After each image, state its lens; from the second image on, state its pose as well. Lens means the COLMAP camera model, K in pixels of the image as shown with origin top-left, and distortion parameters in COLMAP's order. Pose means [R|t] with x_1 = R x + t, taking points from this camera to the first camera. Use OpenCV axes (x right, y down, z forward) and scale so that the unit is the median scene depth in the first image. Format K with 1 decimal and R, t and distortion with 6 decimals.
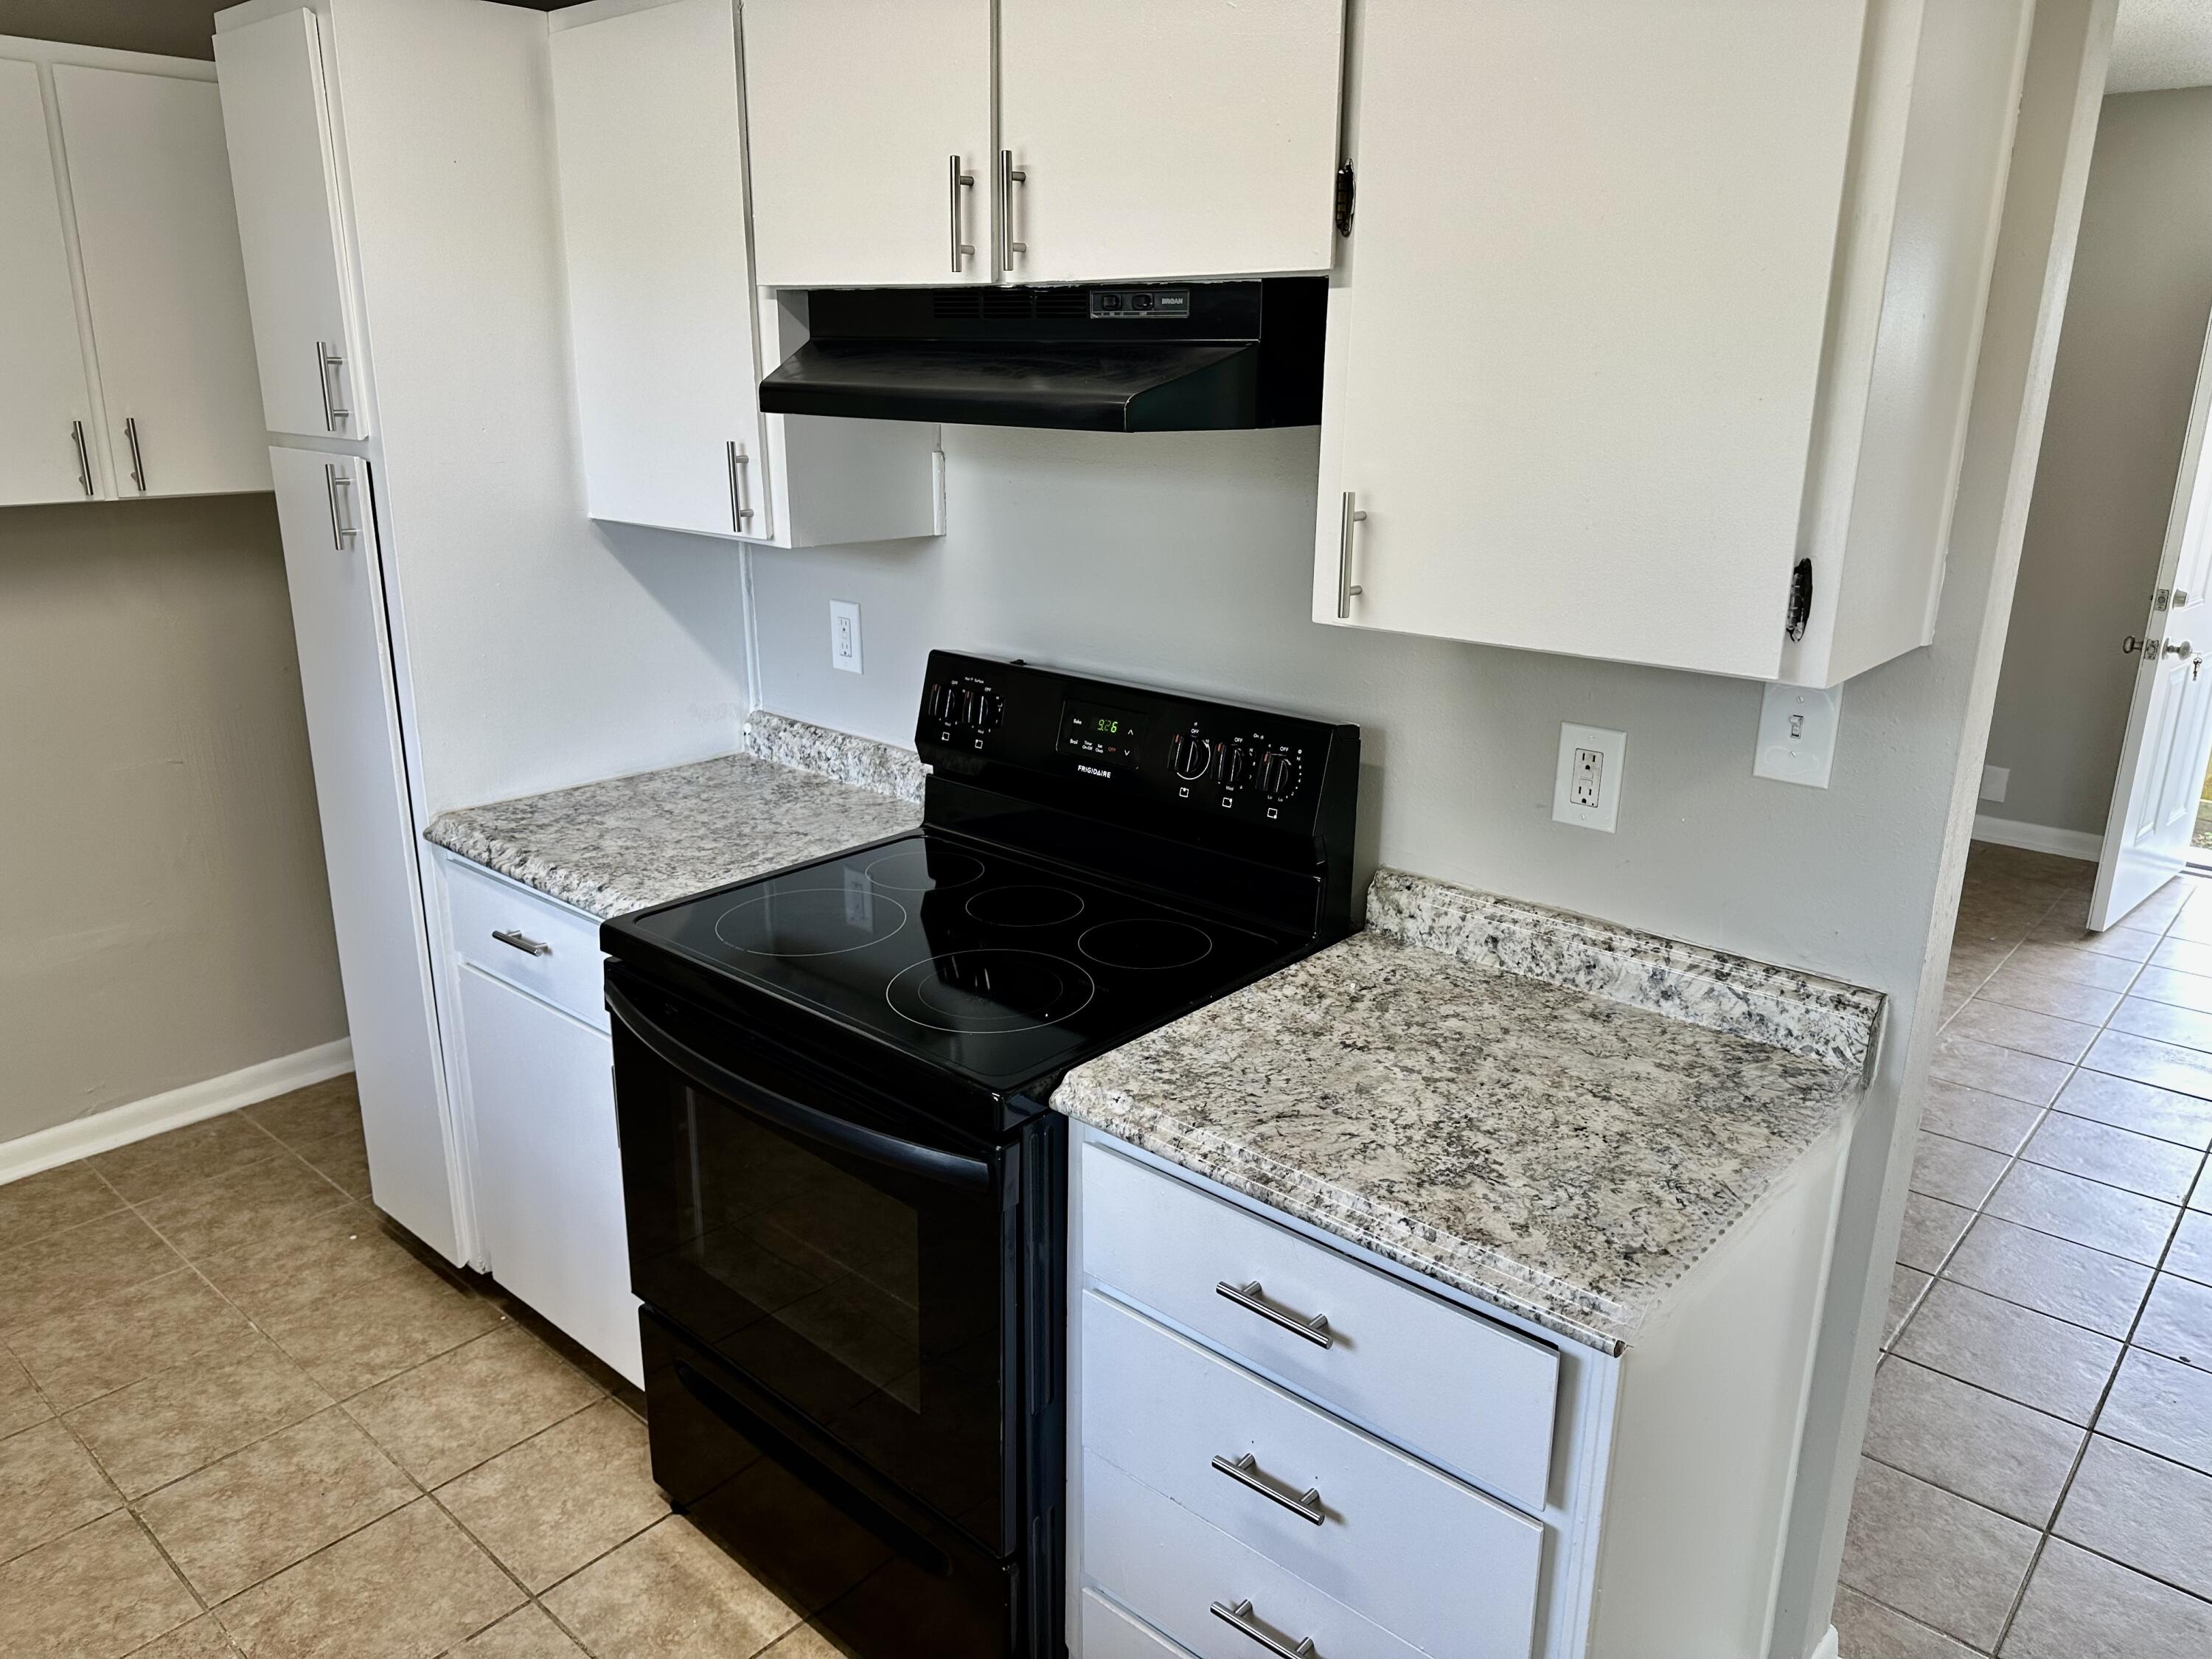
lens RADIAL K [[1544.7, 0, 1109.8], [0, 1544.7, 828.0], [0, 0, 1]] dist [0.078674, -0.088185]
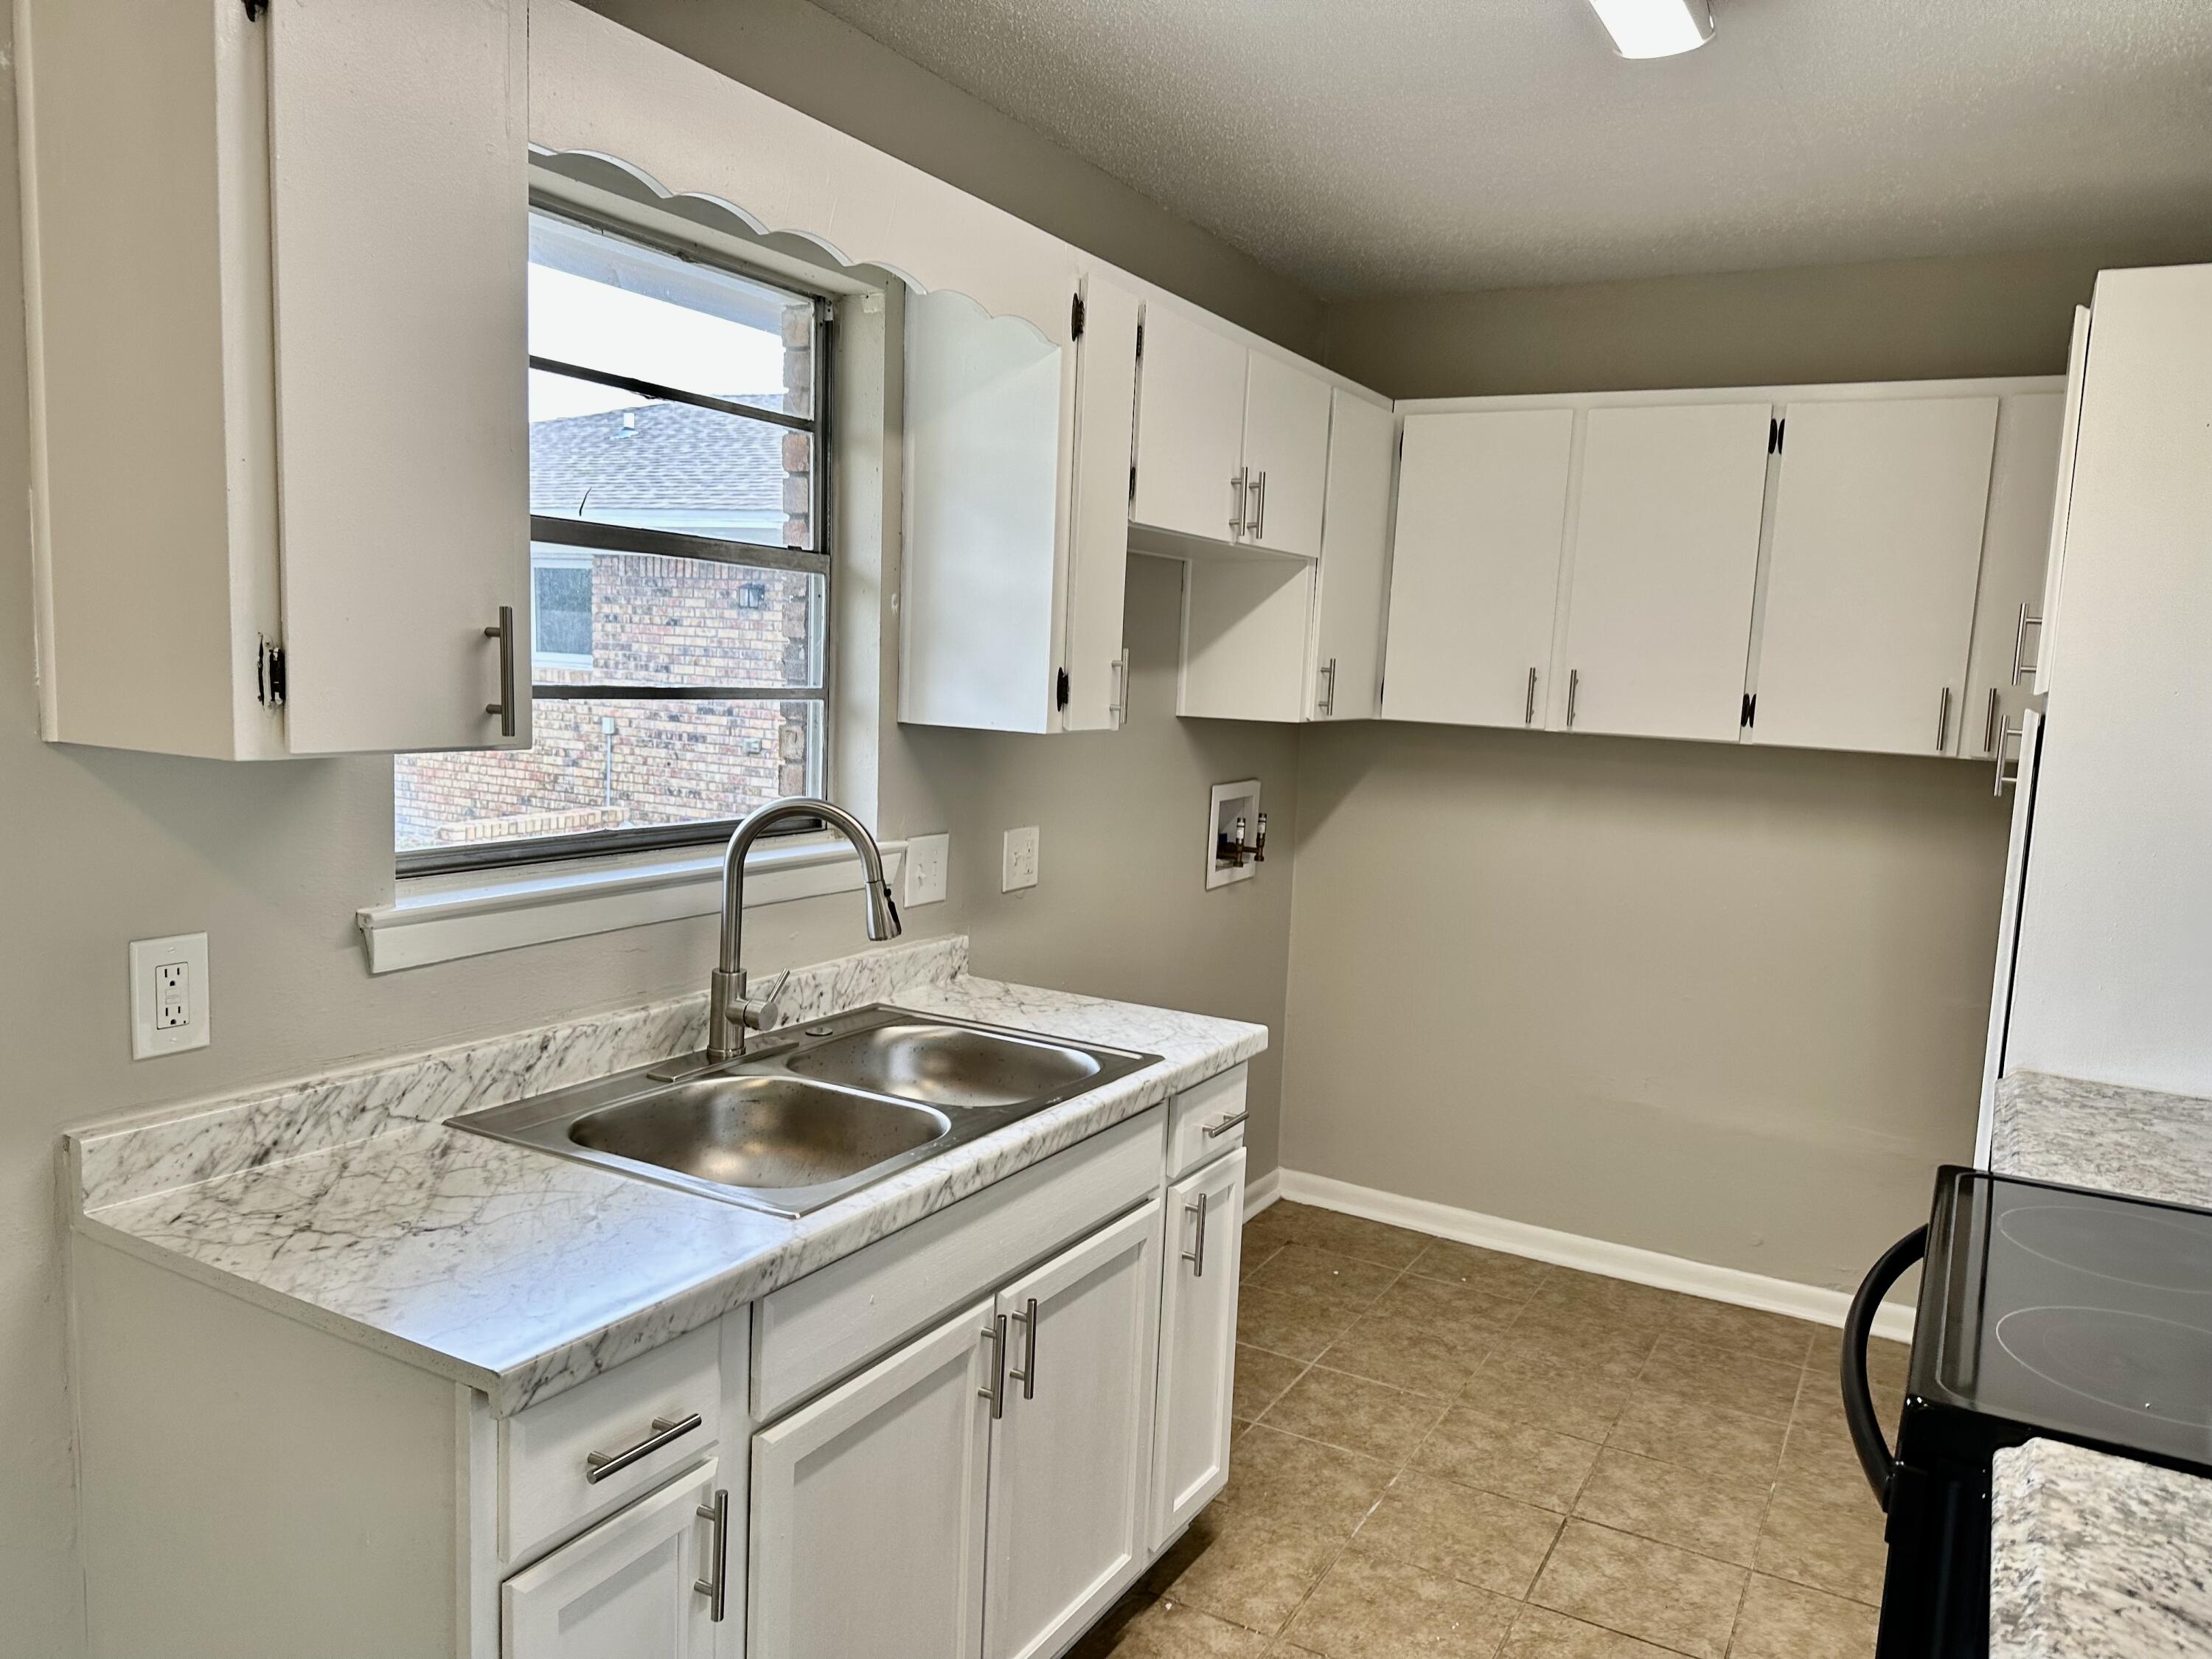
lens RADIAL K [[1544.7, 0, 1103.4], [0, 1544.7, 843.0], [0, 0, 1]] dist [0.078674, -0.088185]
pose [[0.211141, 0.123972, -0.969562, 0.453738], [-0.327517, 0.943557, 0.049324, -0.003981], [0.920952, 0.307134, 0.239827, 0.234940]]
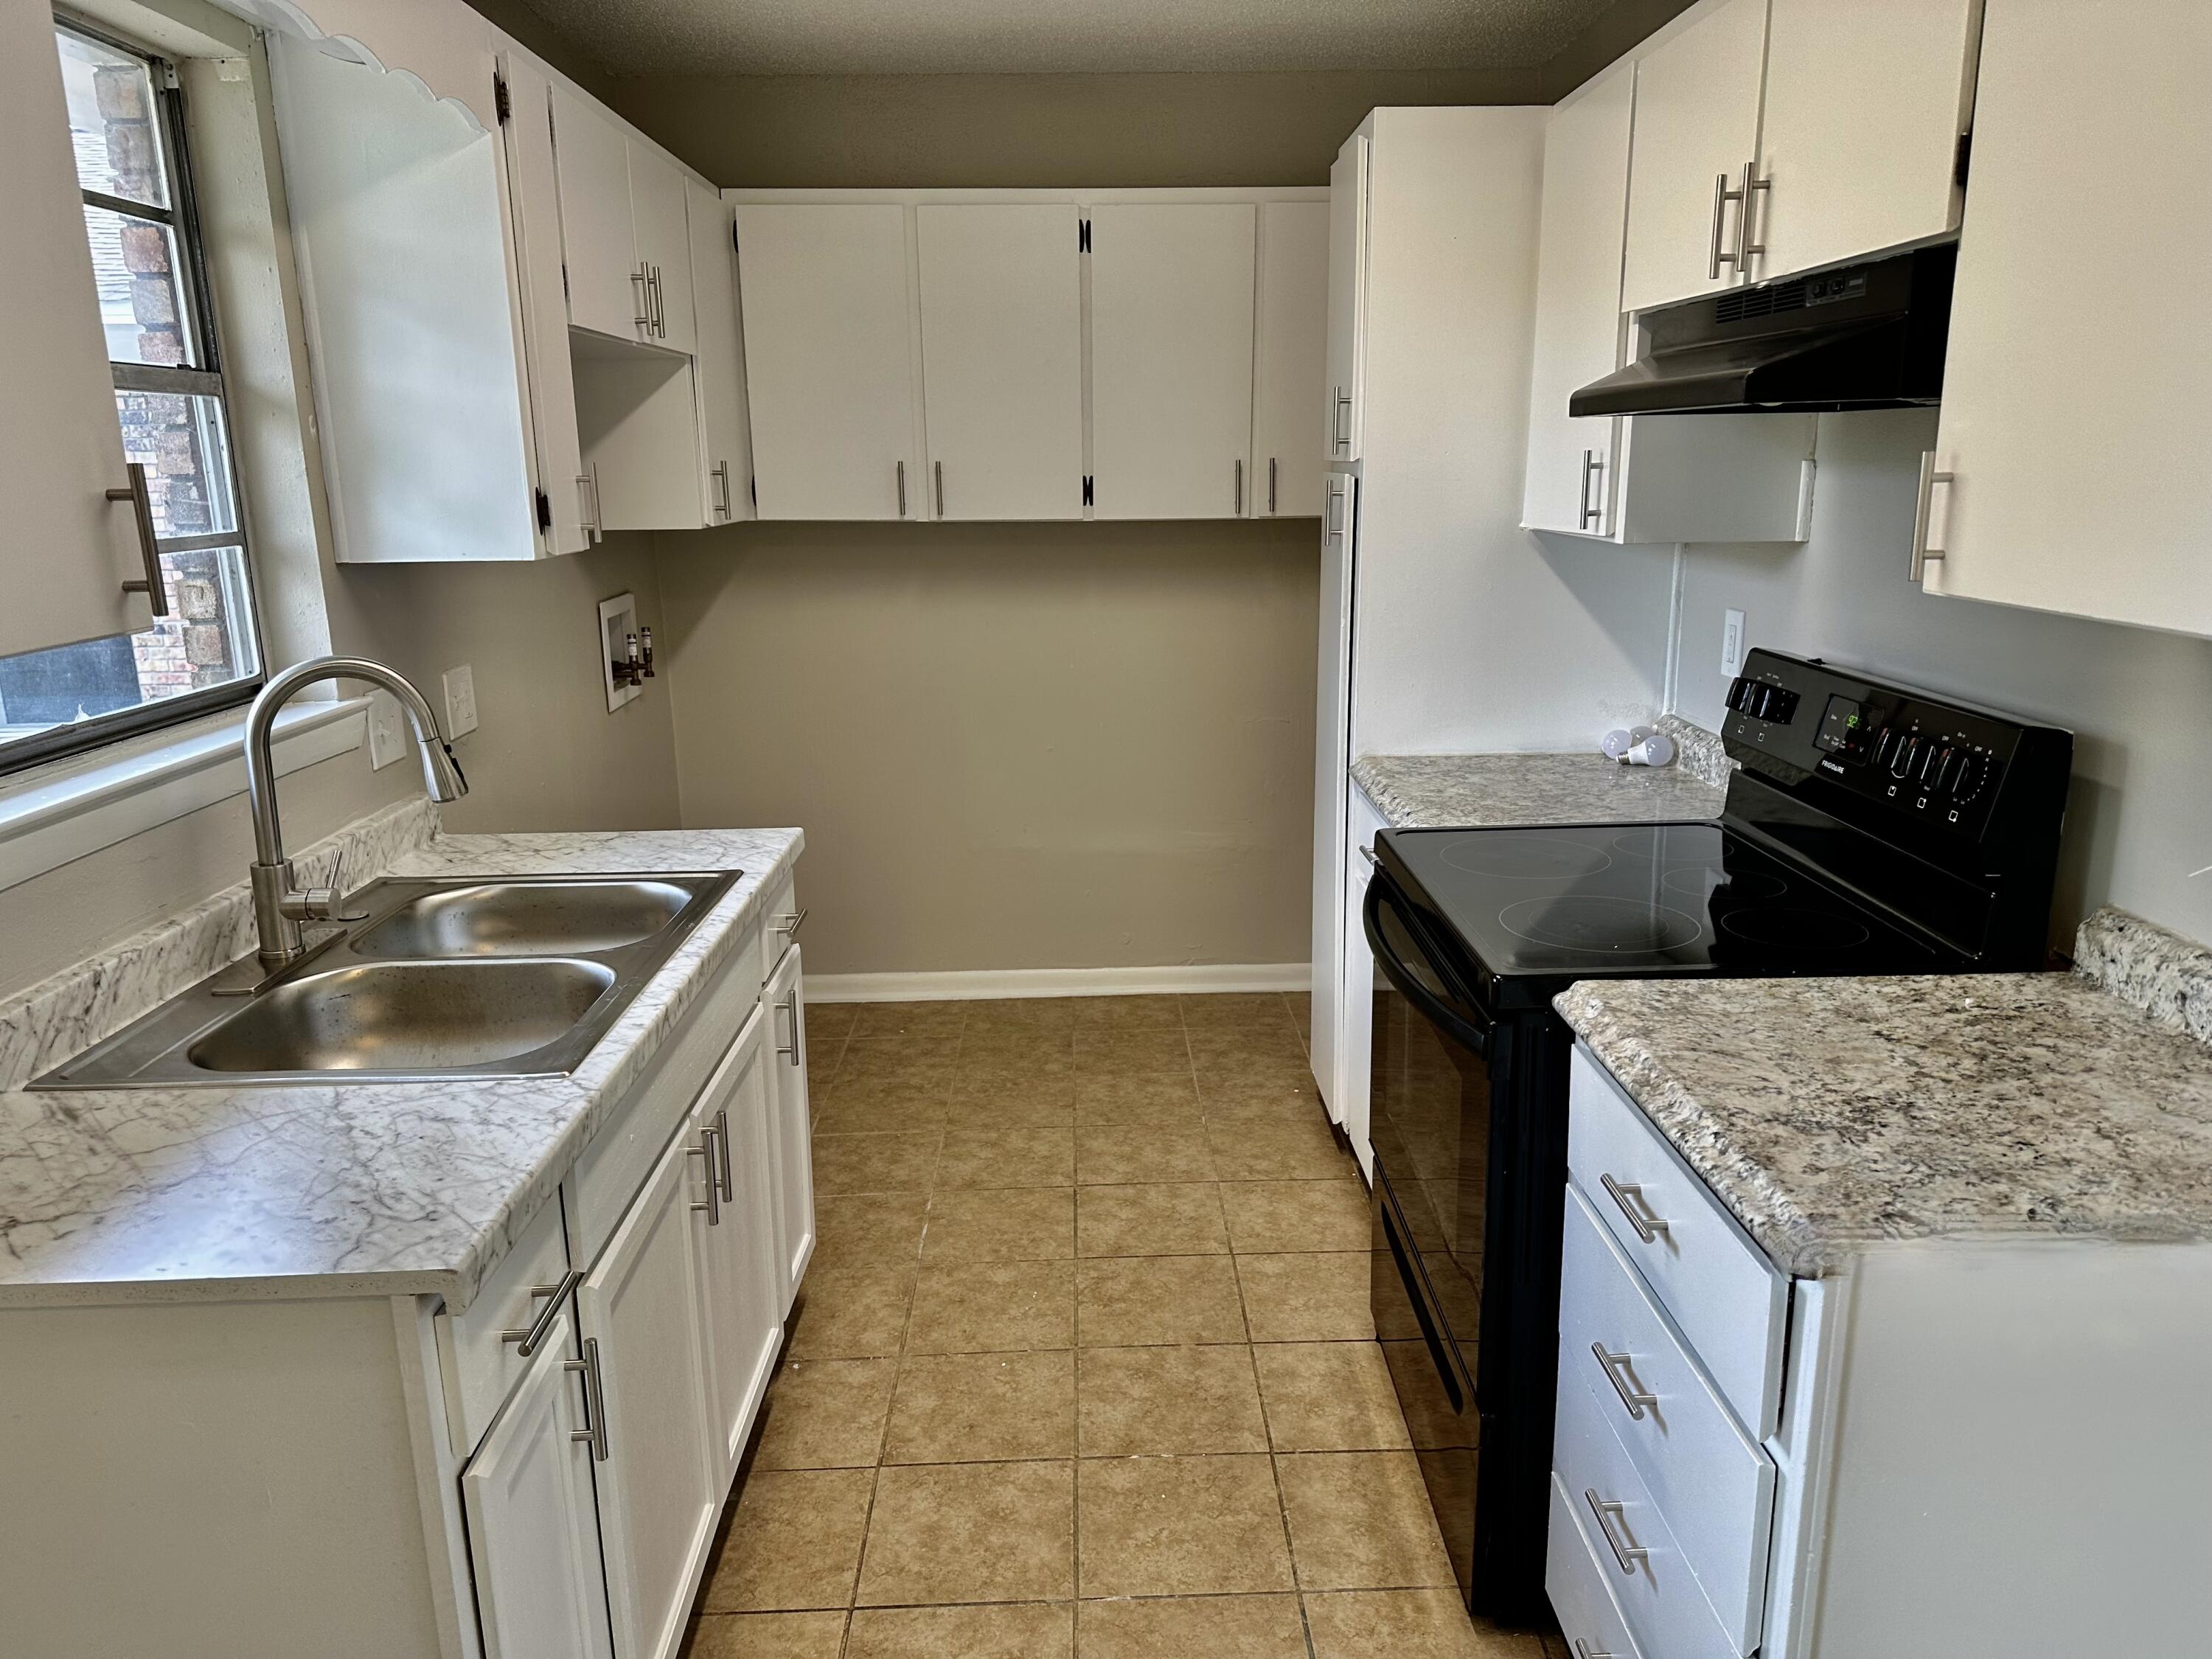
lens RADIAL K [[1544.7, 0, 1107.4], [0, 1544.7, 842.1], [0, 0, 1]] dist [0.078674, -0.088185]
pose [[0.680587, 0.162554, -0.714407, 0.405113], [-0.196759, 0.979809, 0.035499, 0.067494], [0.705753, 0.116406, 0.698829, -0.023167]]
